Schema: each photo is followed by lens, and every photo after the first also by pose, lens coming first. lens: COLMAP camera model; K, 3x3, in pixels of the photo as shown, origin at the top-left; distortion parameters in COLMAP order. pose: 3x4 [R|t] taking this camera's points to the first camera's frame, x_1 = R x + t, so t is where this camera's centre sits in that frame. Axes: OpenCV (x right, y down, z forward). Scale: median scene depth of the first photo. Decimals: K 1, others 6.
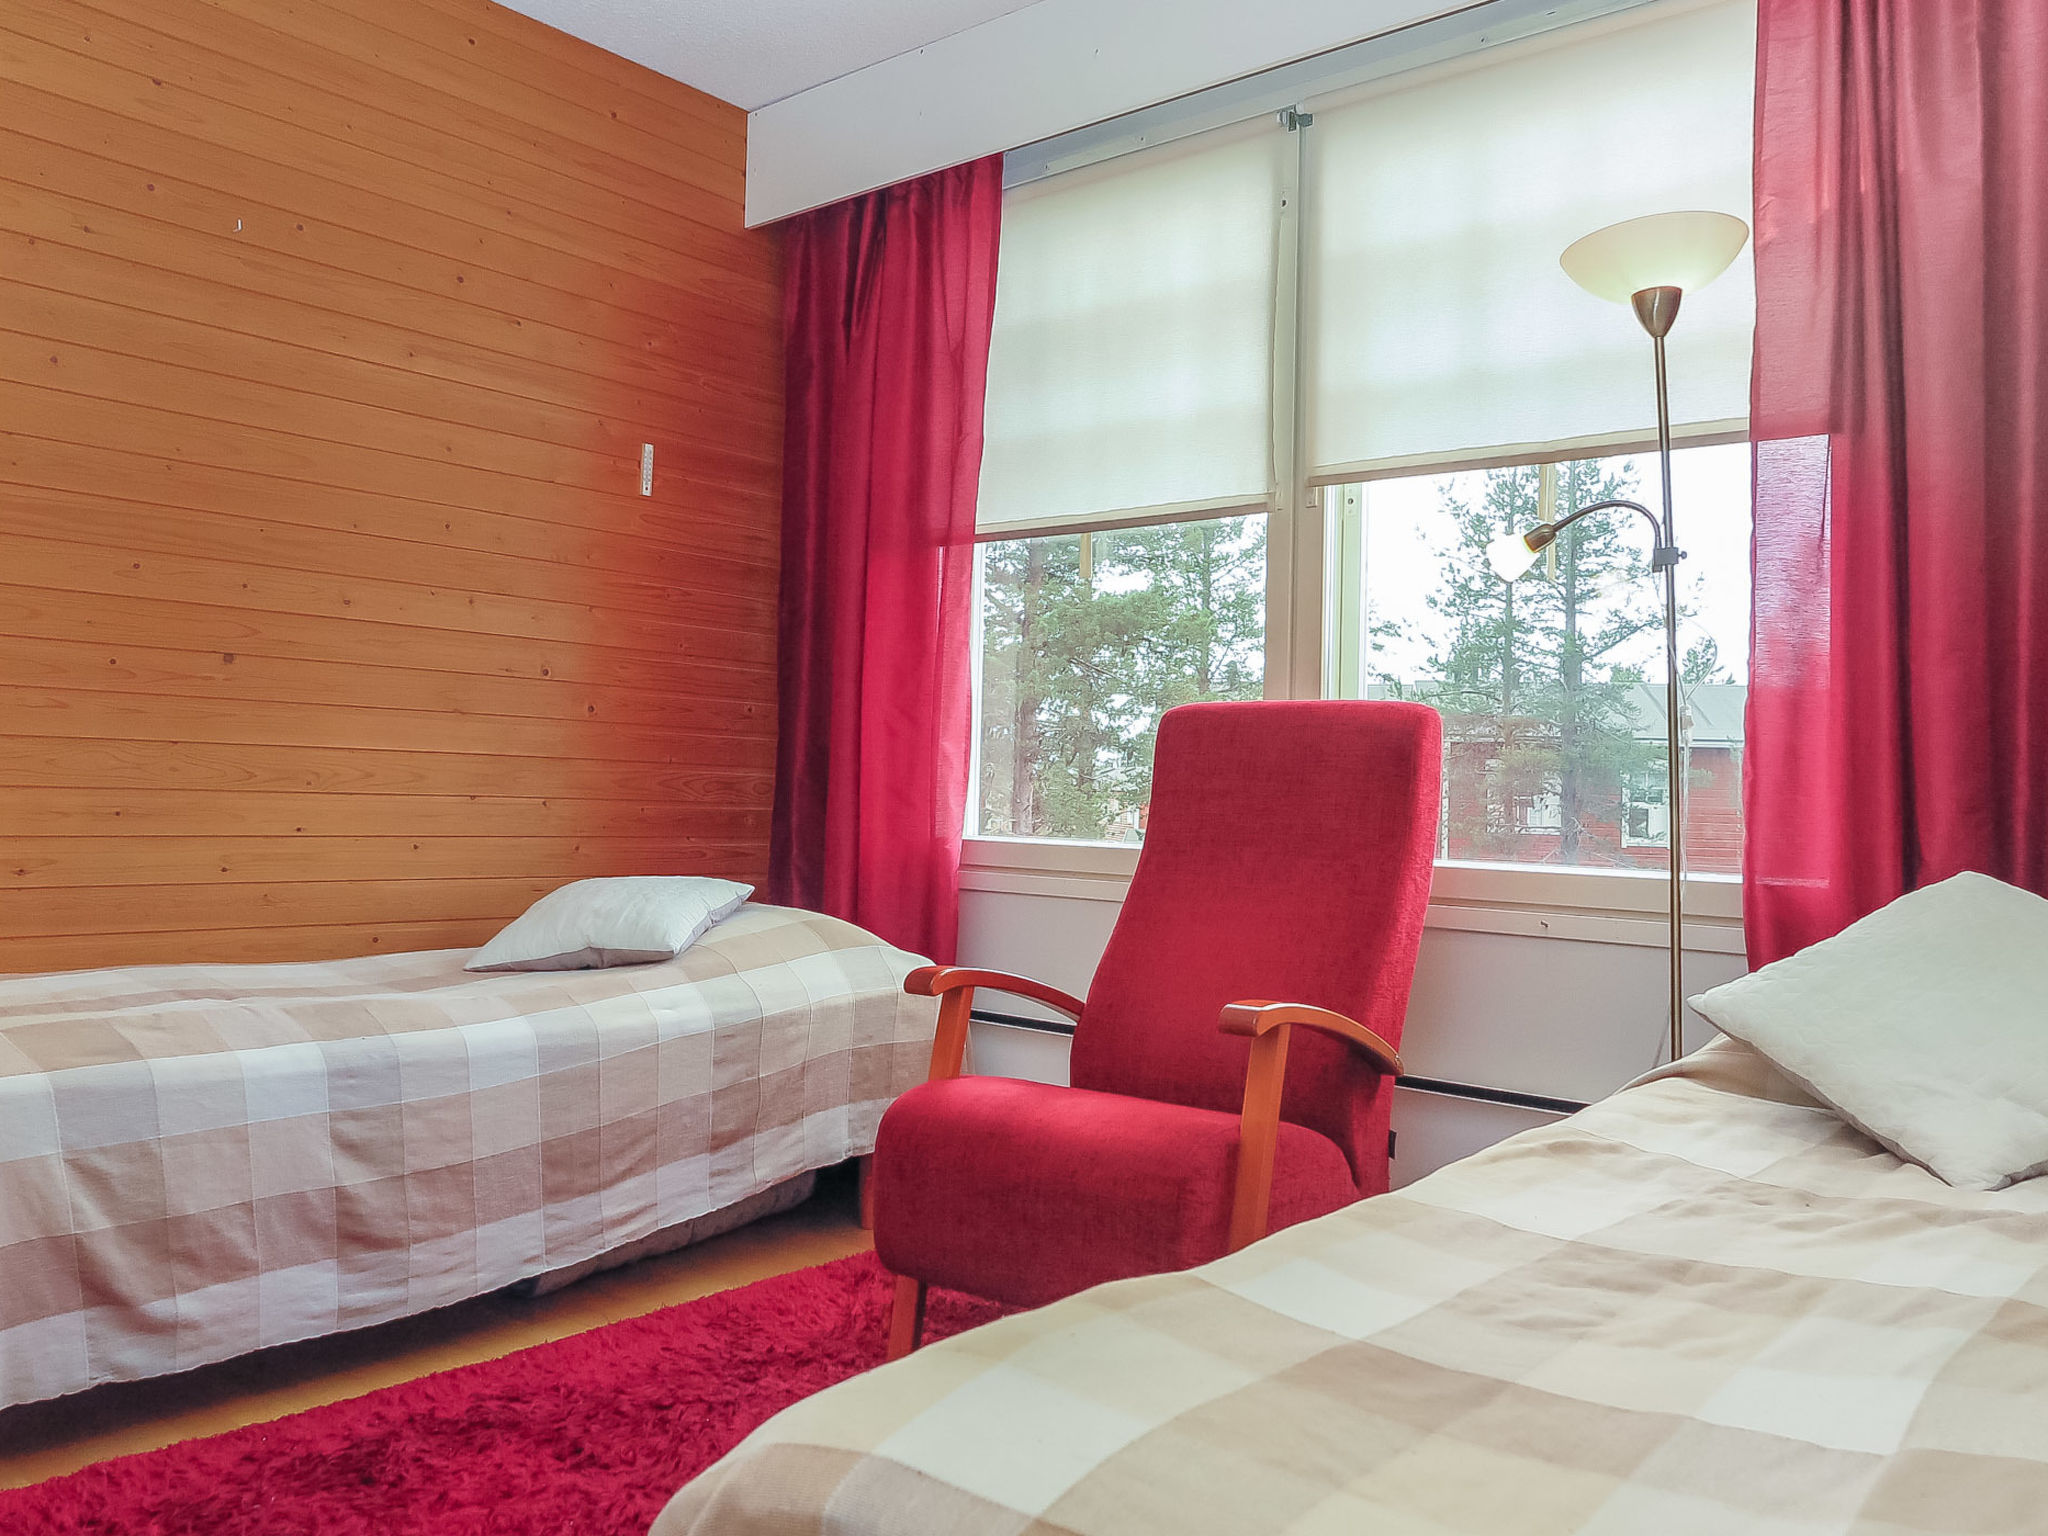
lens RADIAL K [[1576.8, 0, 979.0], [0, 1576.8, 707.1], [0, 0, 1]] dist [-0.013394, 0.009740]
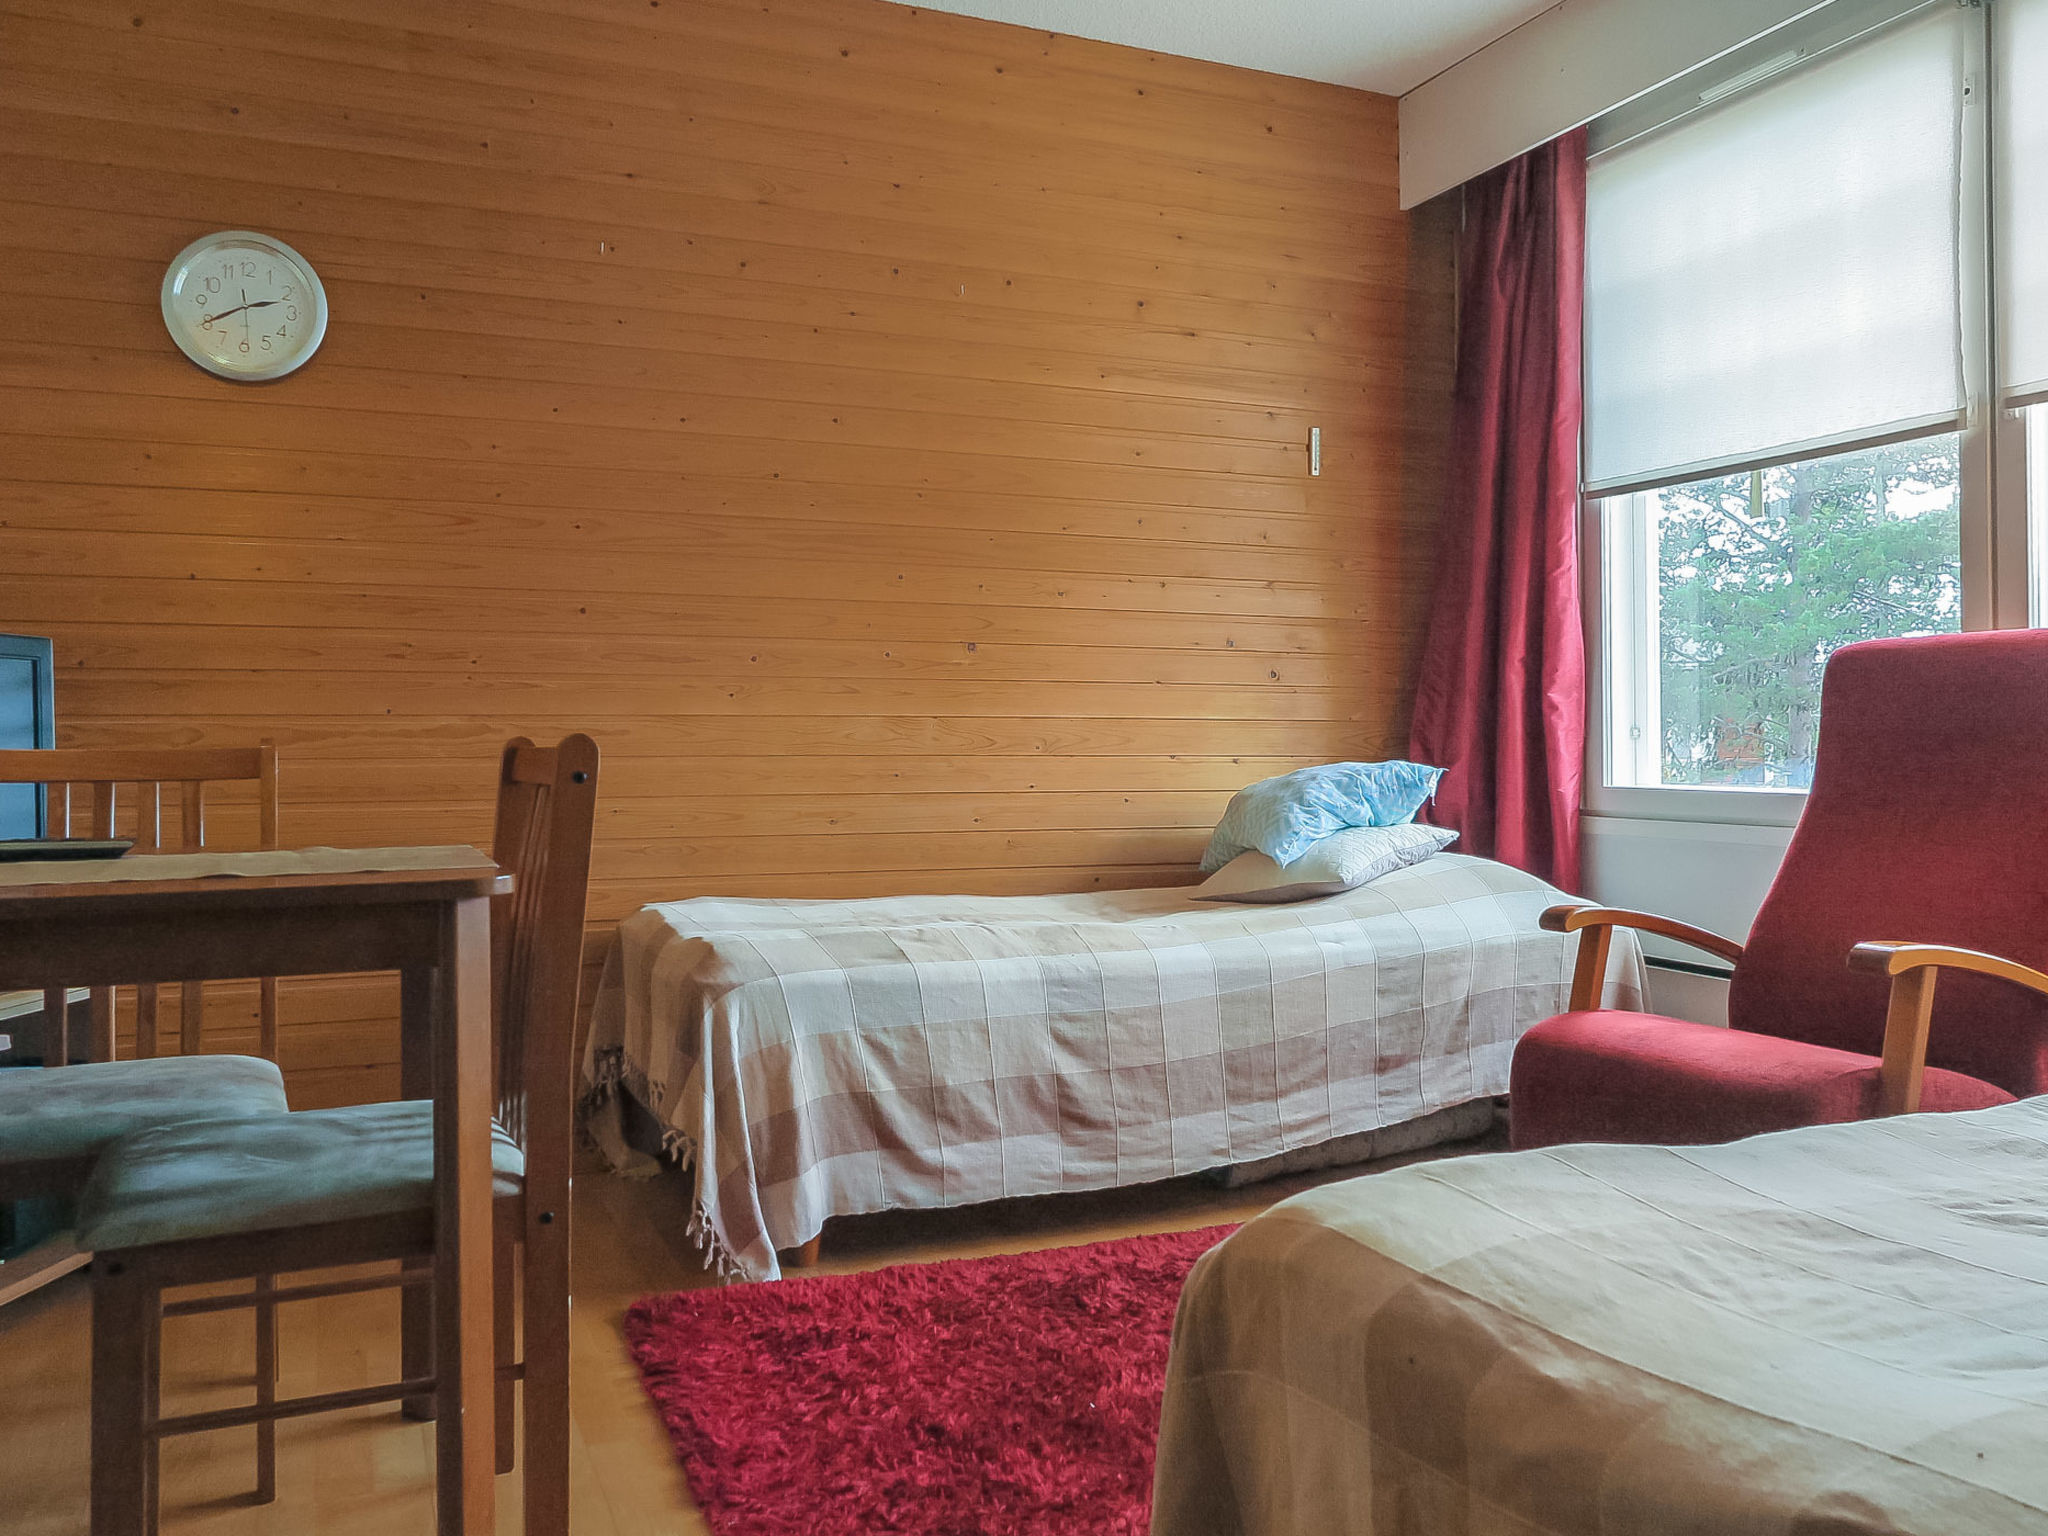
lens RADIAL K [[1576.8, 0, 1006.7], [0, 1576.8, 723.9], [0, 0, 1]] dist [-0.013394, 0.009740]
pose [[0.896094, -0.030783, -0.442795, 0.100091], [0.046111, 0.998651, 0.023890, 0.000810], [0.441462, -0.041825, 0.896305, -0.098822]]
